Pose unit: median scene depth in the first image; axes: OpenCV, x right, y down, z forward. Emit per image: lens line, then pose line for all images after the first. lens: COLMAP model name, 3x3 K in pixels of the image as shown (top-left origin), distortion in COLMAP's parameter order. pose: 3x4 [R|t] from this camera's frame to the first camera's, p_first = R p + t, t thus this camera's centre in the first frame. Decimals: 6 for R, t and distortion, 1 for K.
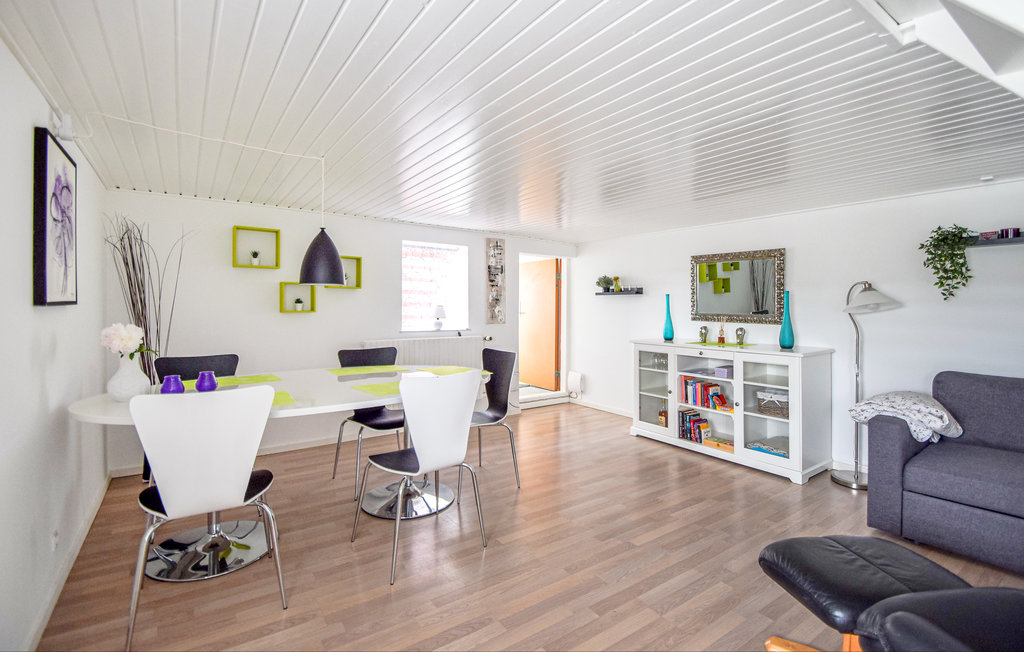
lens RADIAL K [[457.2, 0, 503.0], [0, 457.2, 311.6], [0, 0, 1]] dist [0.024552, -0.019830]
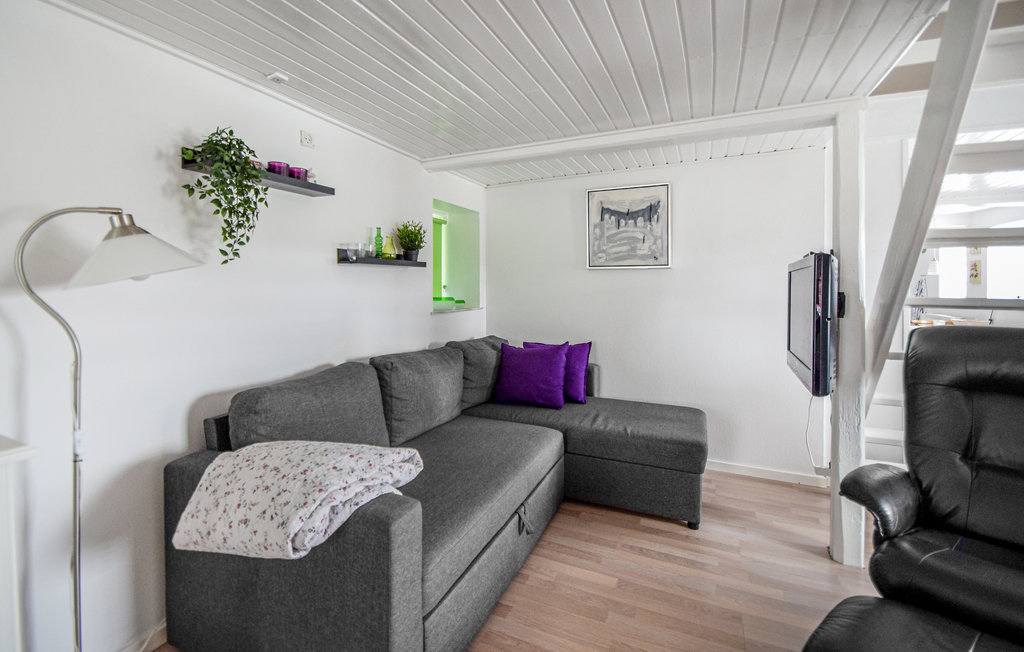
lens RADIAL K [[480.2, 0, 495.7], [0, 480.2, 287.8], [0, 0, 1]] dist [-0.002884, -0.000643]
pose [[-0.516859, -0.009759, 0.856015, 0.224356], [0.008661, 0.999824, 0.016628, -0.002394], [-0.856027, 0.016008, -0.516683, 0.767804]]
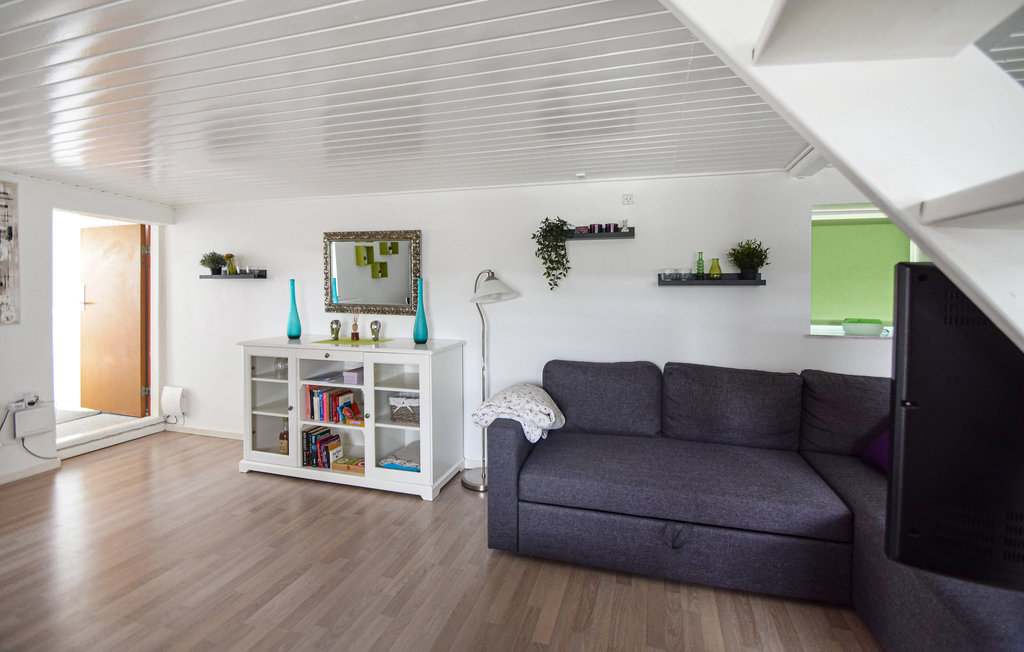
lens RADIAL K [[480.2, 0, 495.7], [0, 480.2, 287.8], [0, 0, 1]] dist [-0.002884, -0.000643]
pose [[0.798714, 0.003488, 0.601701, 0.164708], [0.005671, 0.999895, -0.013325, -0.012395], [-0.601685, 0.014055, 0.798610, 0.165906]]
